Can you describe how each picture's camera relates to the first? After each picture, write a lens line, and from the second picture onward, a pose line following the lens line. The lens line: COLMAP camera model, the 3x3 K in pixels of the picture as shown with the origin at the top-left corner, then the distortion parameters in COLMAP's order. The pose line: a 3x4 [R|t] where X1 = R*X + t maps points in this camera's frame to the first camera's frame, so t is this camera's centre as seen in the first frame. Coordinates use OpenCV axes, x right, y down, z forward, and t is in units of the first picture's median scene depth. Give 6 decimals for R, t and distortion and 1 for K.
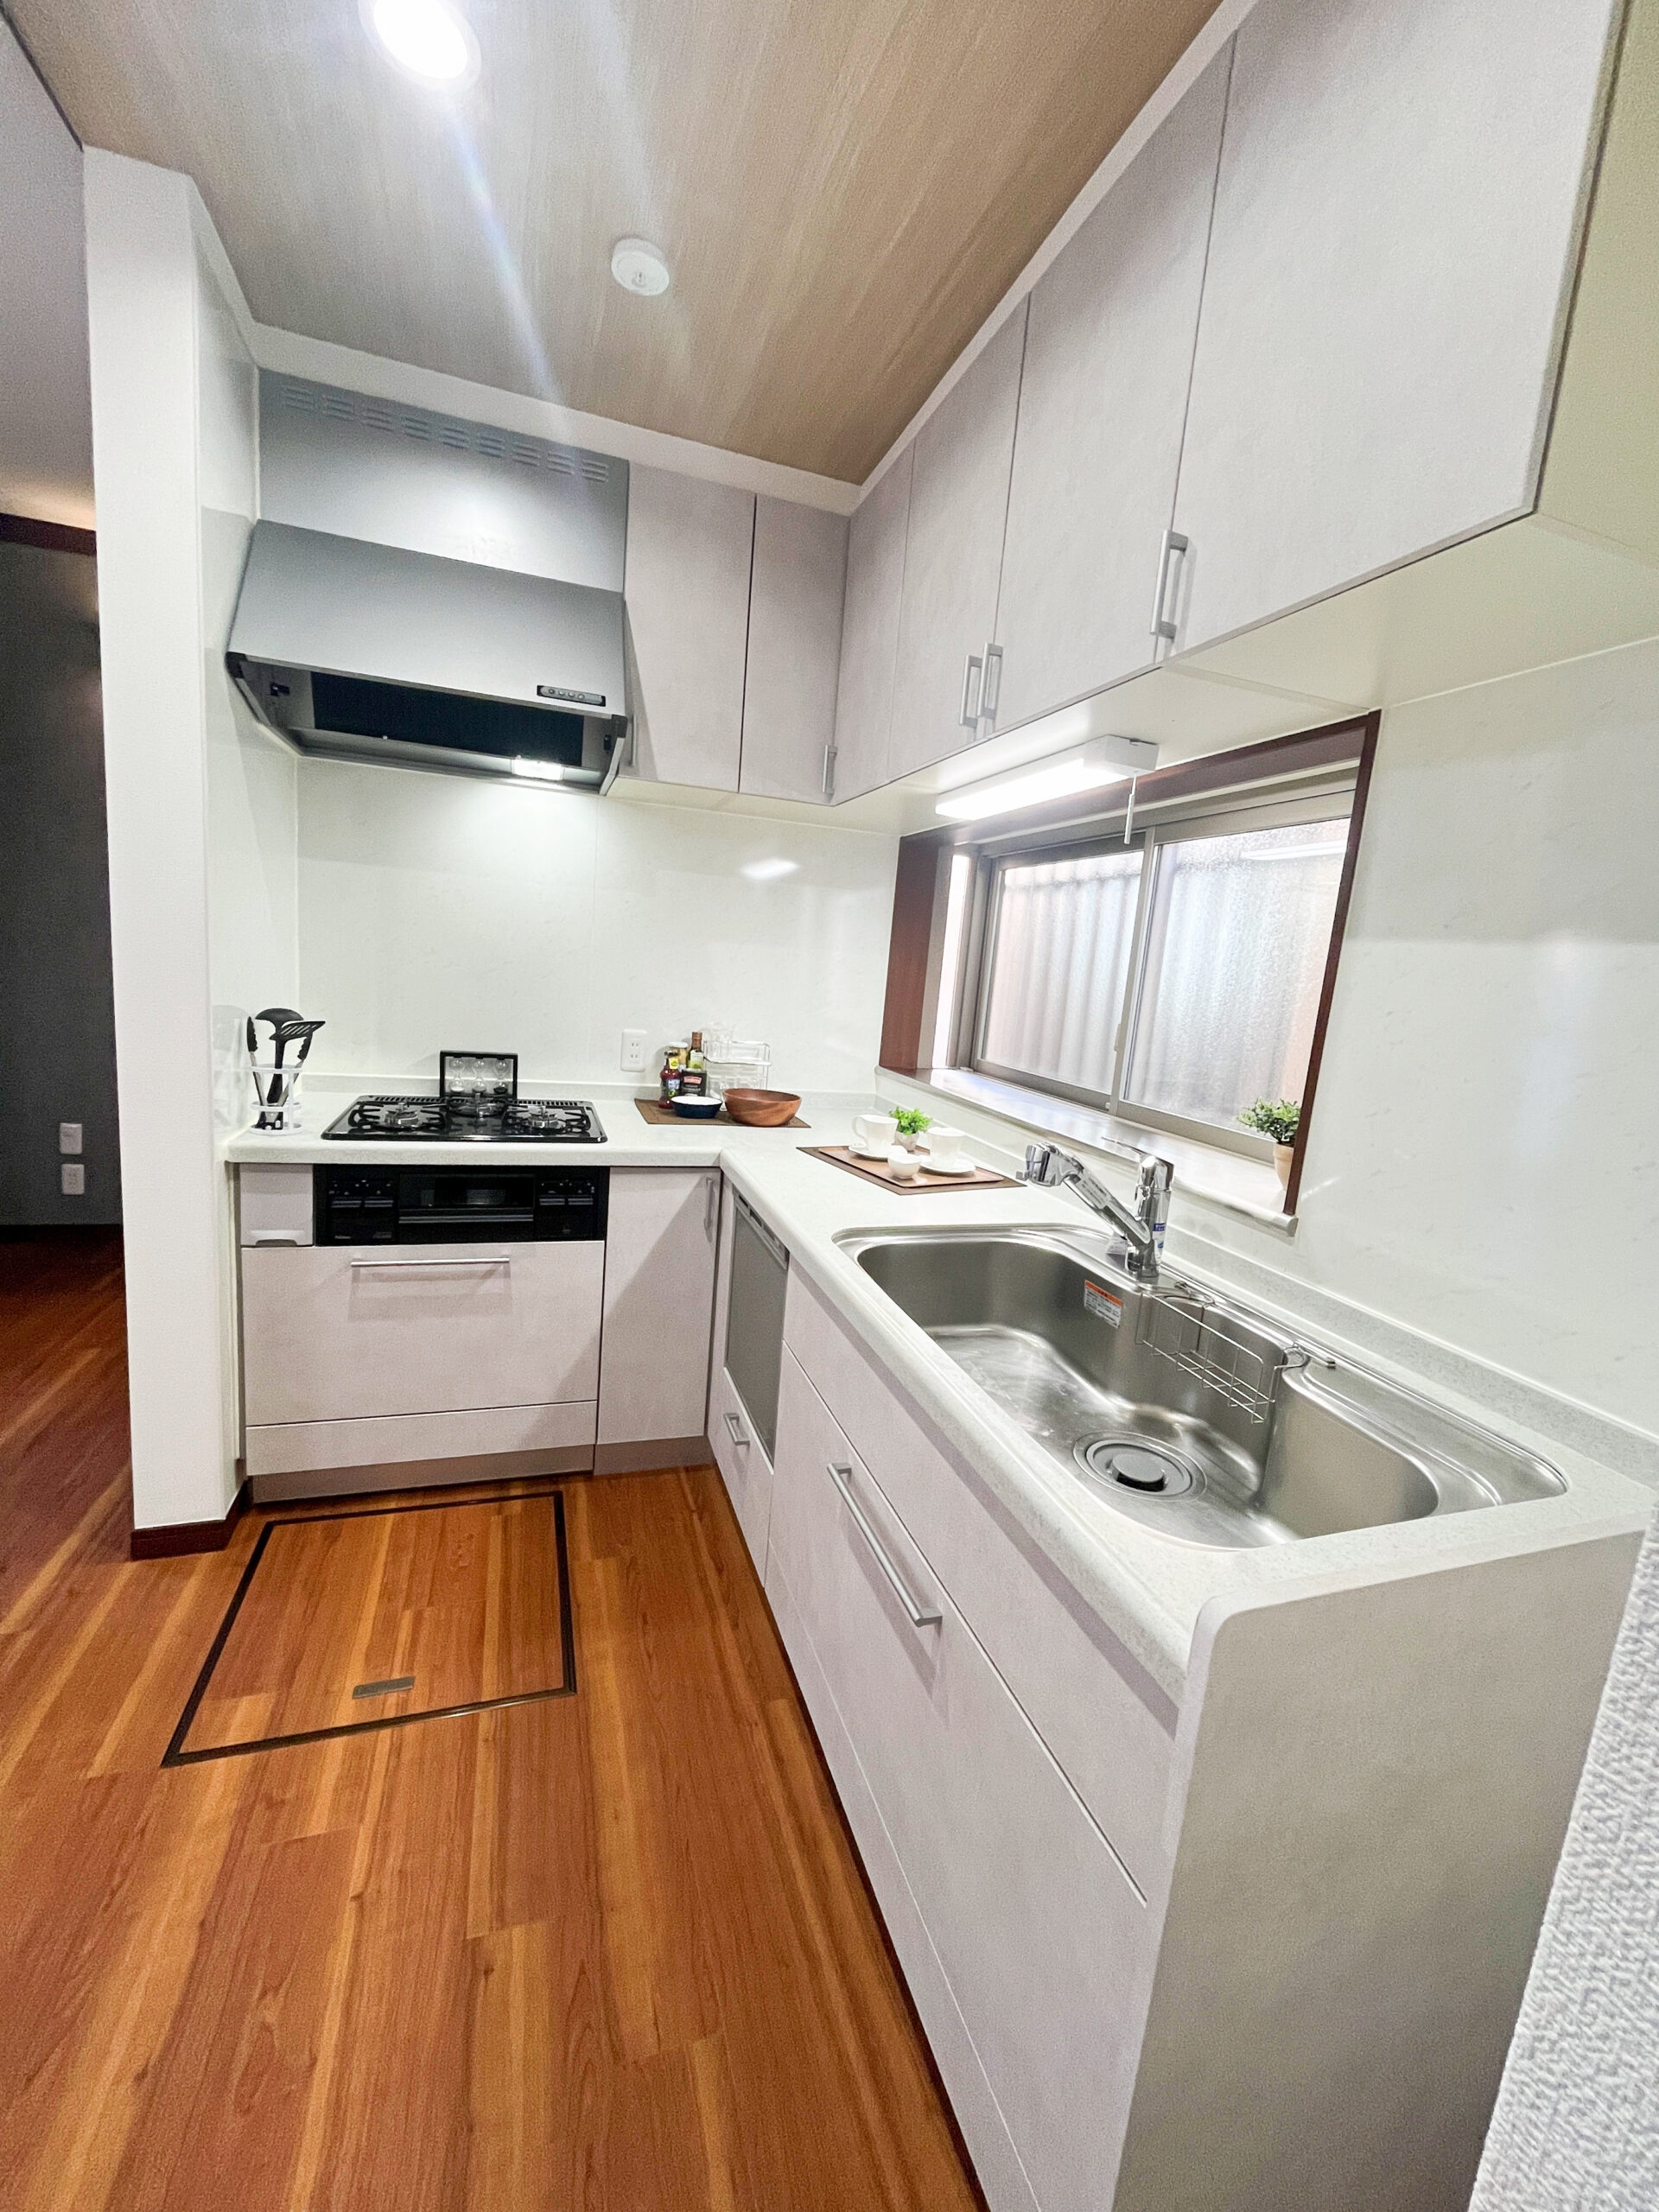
lens RADIAL K [[894.7, 0, 830.2], [0, 894.7, 1102.2], [0, 0, 1]] dist [-0.001054, -0.000592]
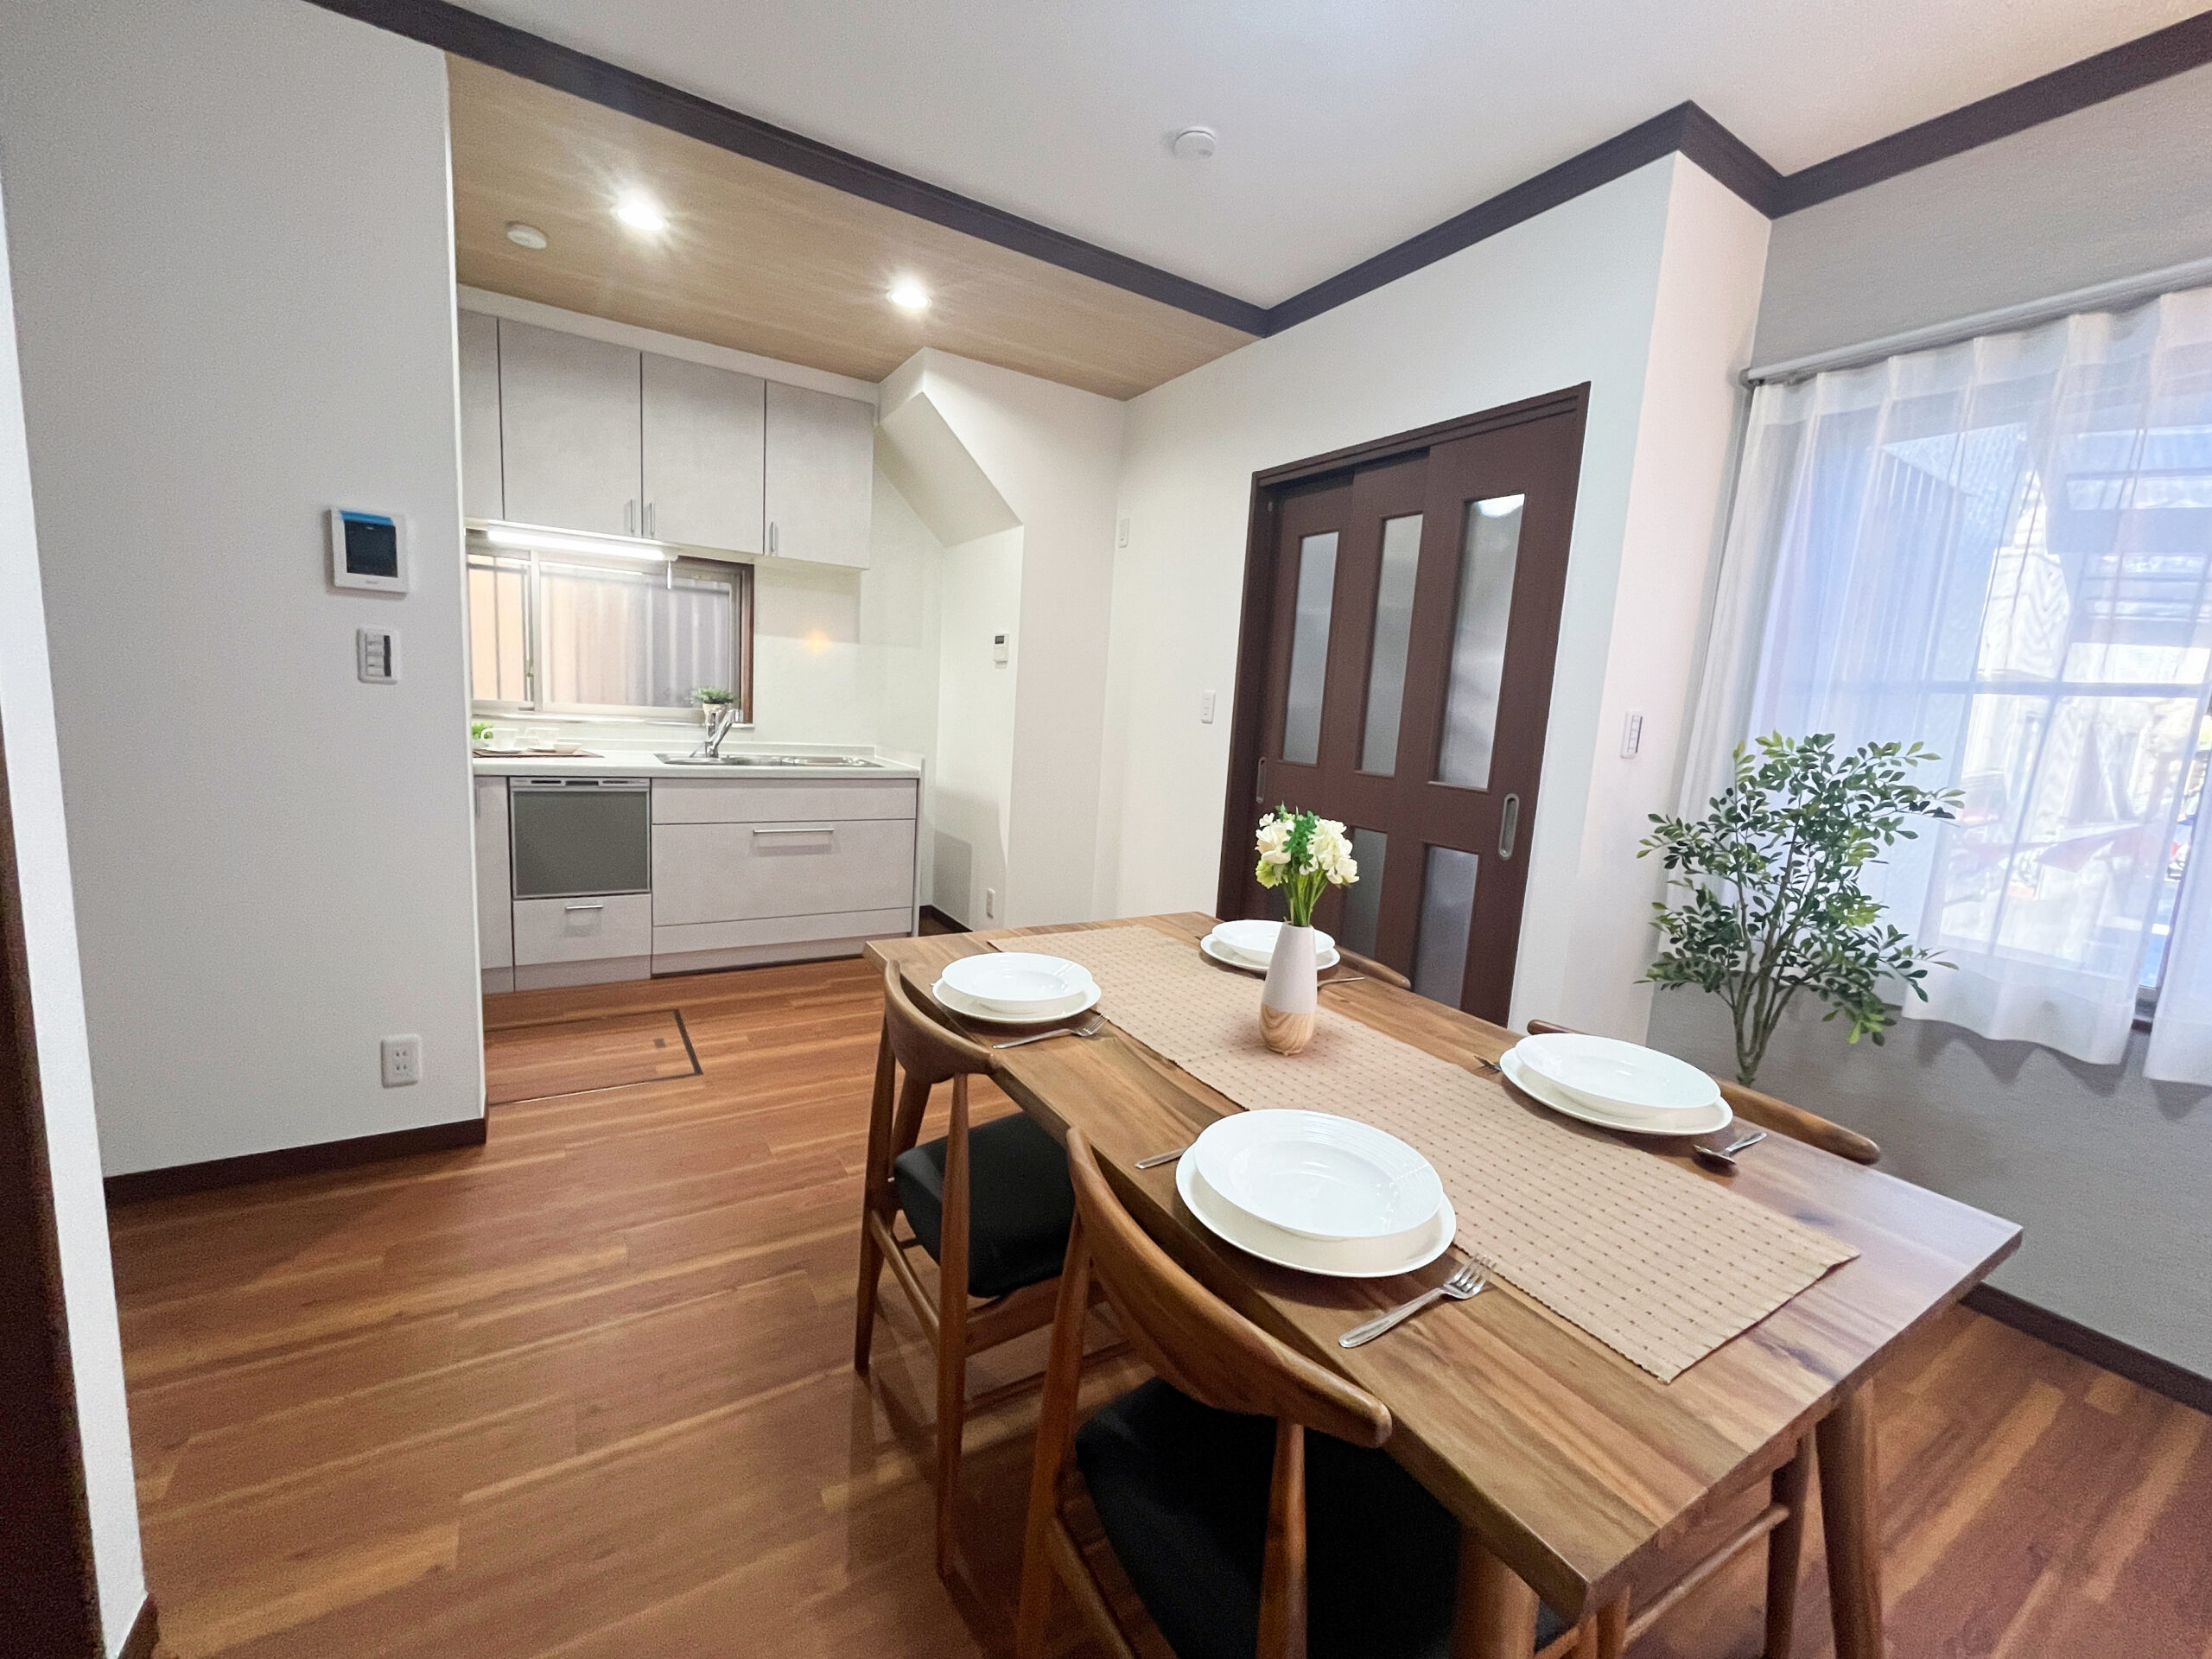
lens RADIAL K [[894.7, 0, 1106.5], [0, 894.7, 815.9], [0, 0, 1]] dist [-0.001054, -0.000592]
pose [[-0.222491, -0.220063, 0.949774, -1.943095], [0.069823, 0.968094, 0.240664, -0.157256], [-0.972431, 0.119861, -0.200026, 0.331631]]
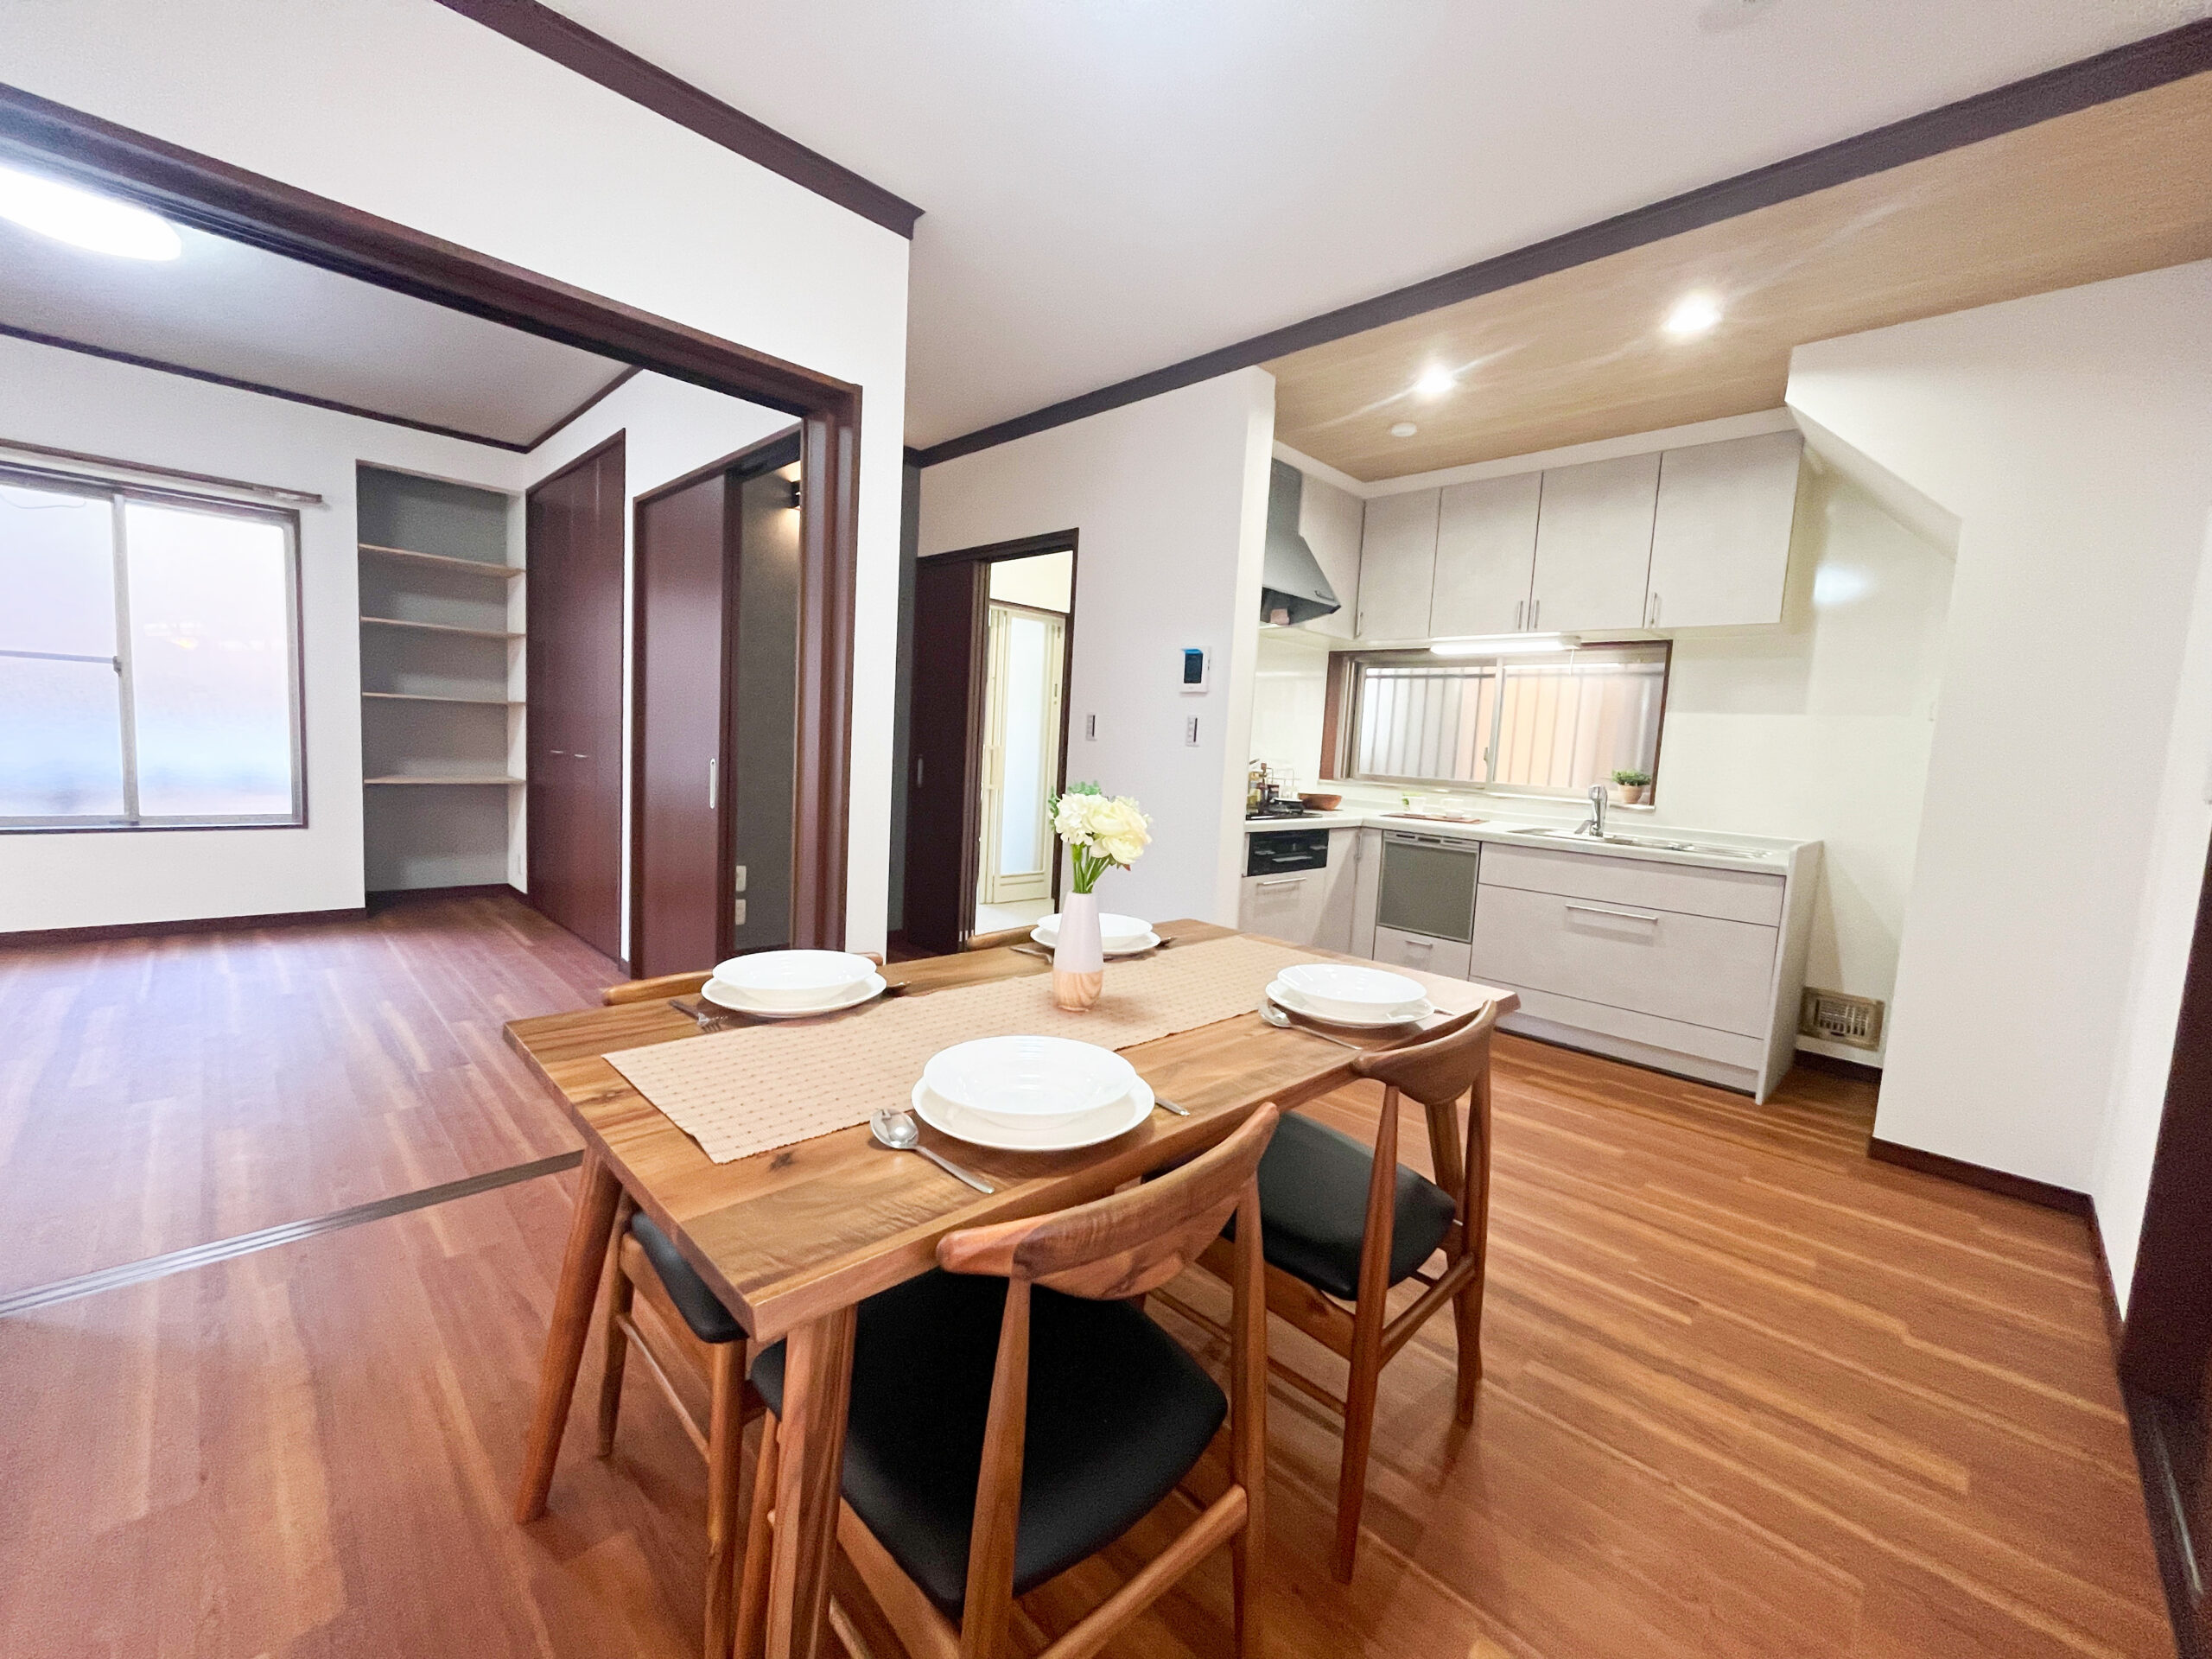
lens RADIAL K [[894.7, 0, 1109.8], [0, 894.7, 818.4], [0, 0, 1]] dist [-0.001054, -0.000592]
pose [[0.893006, -0.070326, 0.444516, -1.665356], [0.085922, 0.996189, -0.015007, 0.041102], [-0.441766, 0.051595, 0.895645, -0.581532]]
